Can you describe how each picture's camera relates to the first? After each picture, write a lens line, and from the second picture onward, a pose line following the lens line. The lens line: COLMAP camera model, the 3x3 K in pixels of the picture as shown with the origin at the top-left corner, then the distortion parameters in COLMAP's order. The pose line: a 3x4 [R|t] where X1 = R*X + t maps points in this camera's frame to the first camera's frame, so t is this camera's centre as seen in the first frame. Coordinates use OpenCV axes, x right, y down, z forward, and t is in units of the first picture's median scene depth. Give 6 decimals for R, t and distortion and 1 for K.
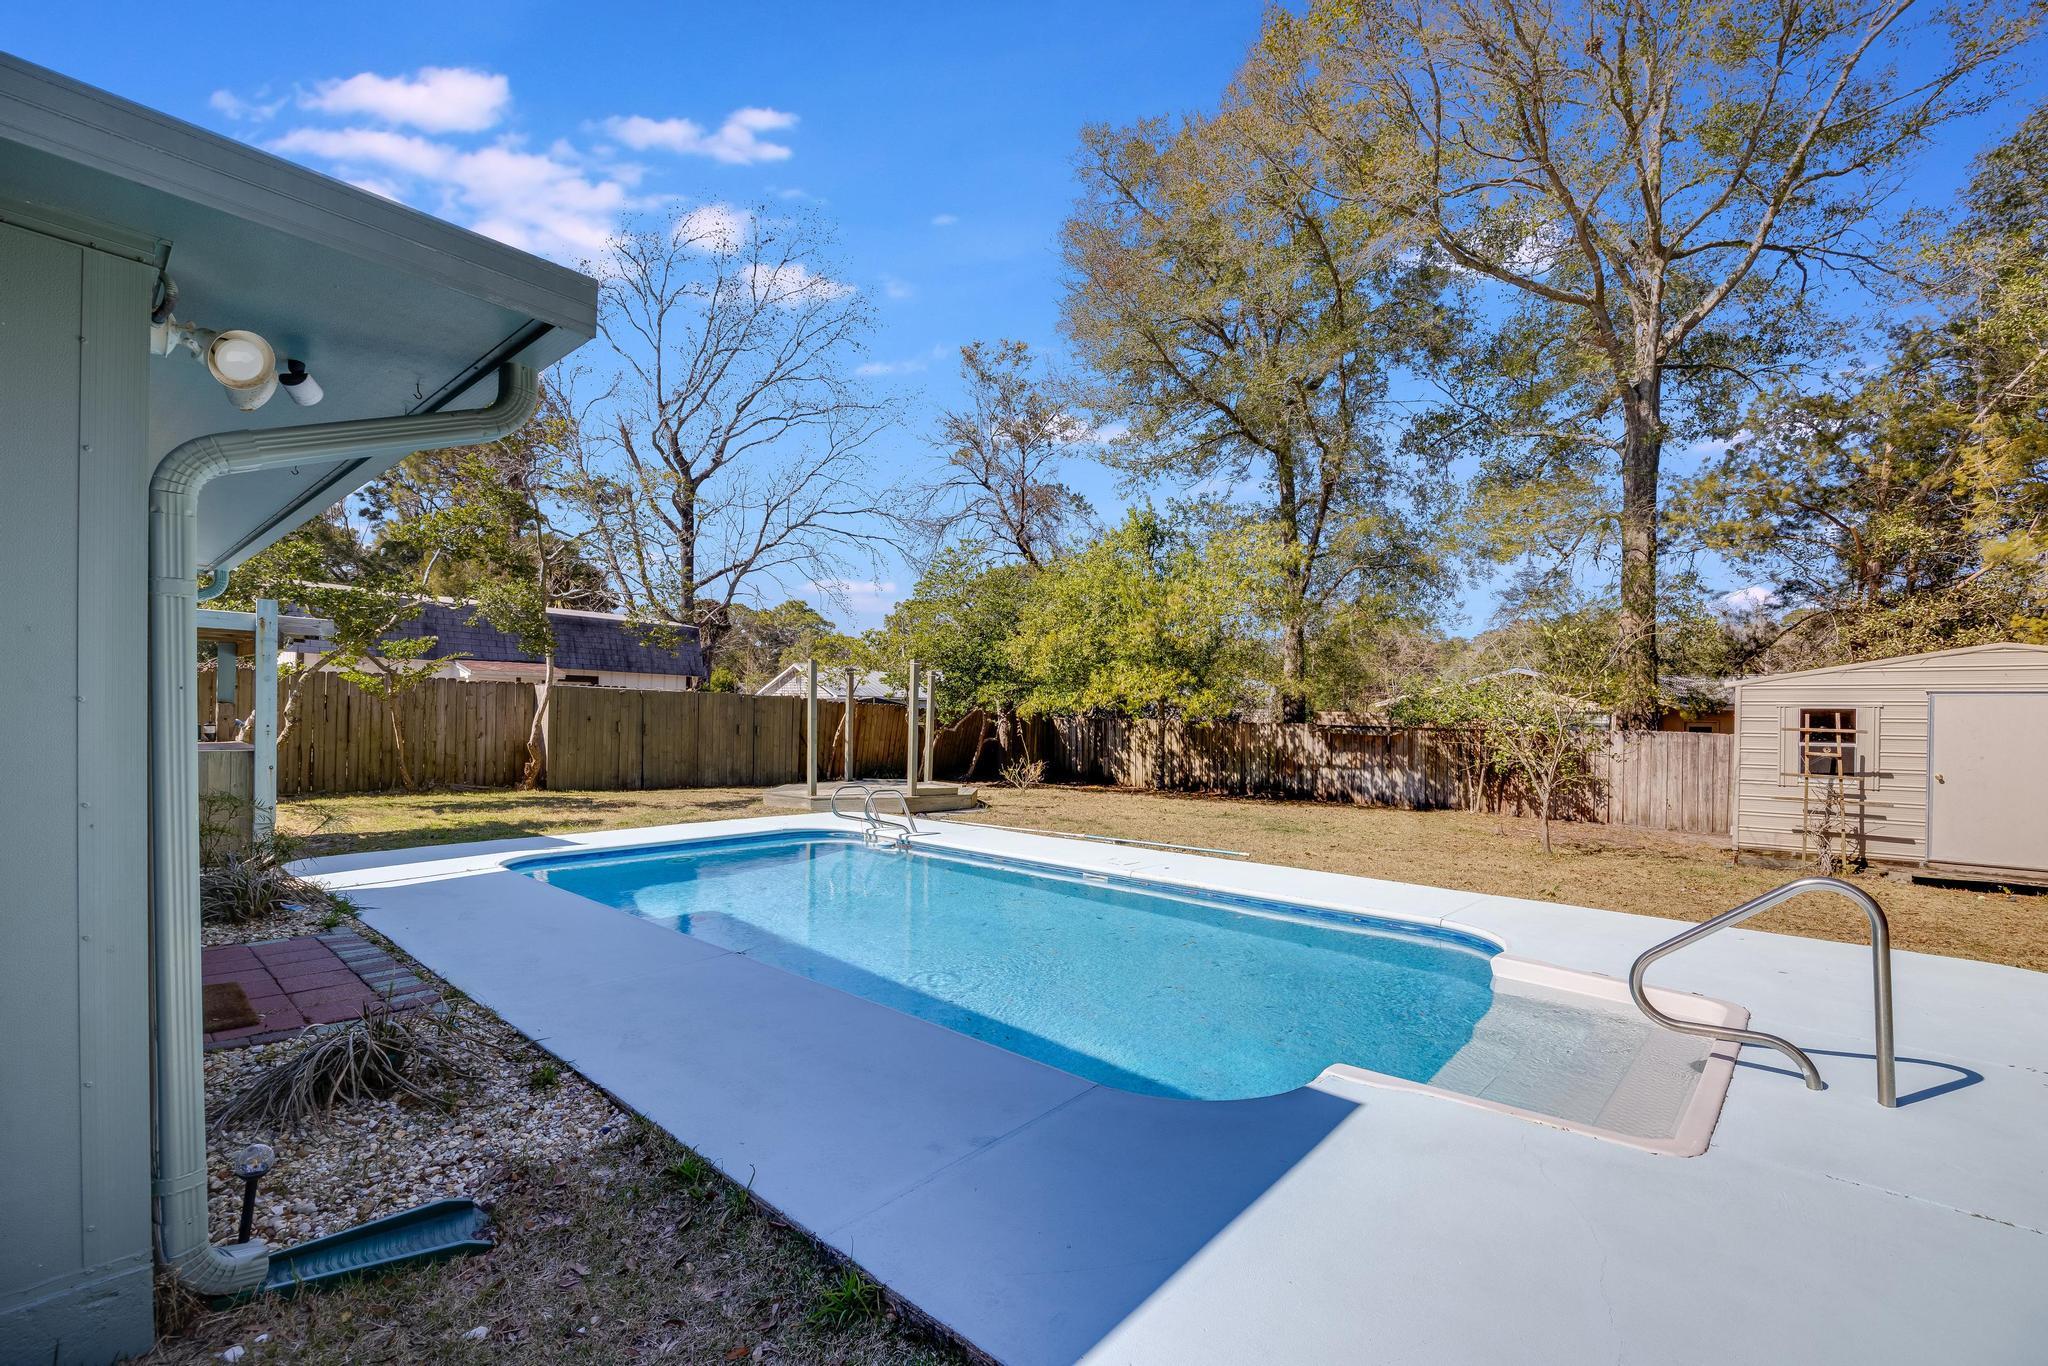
lens RADIAL K [[894.0, 0, 1063.8], [0, 894.0, 711.5], [0, 0, 1]] dist [-0.011896, 0.000152]
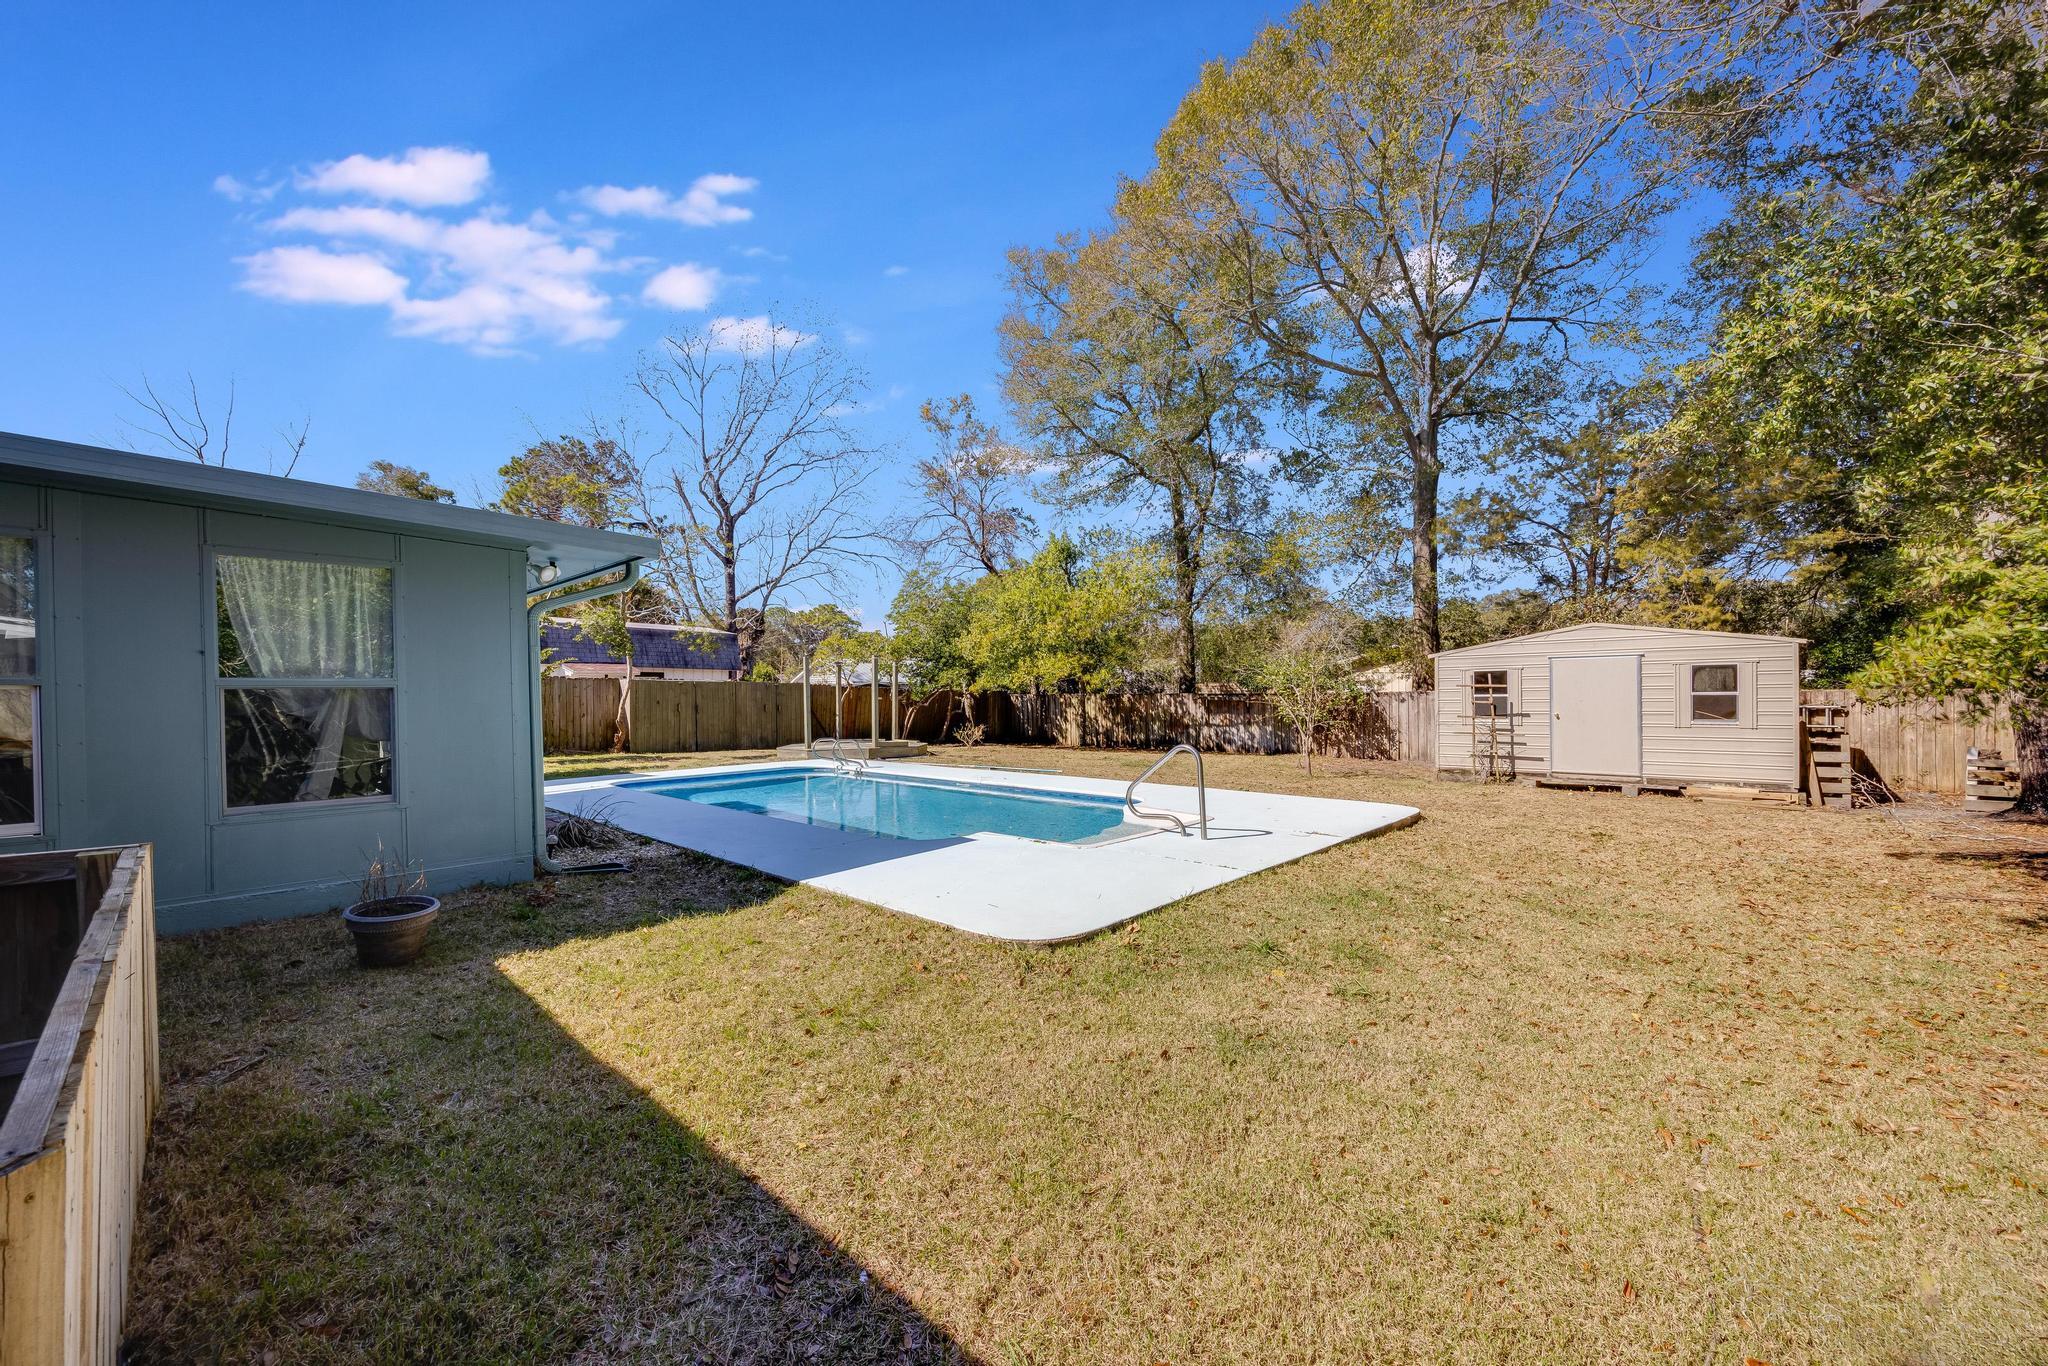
lens RADIAL K [[768.9, 0, 1037.3], [0, 768.9, 698.2], [0, 0, 1]] dist [-0.002489, -0.000023]
pose [[0.999200, -0.026503, -0.029952, 0.077167], [0.026743, 0.999613, 0.007651, 0.005938], [0.029738, -0.008446, 0.999522, -0.147178]]
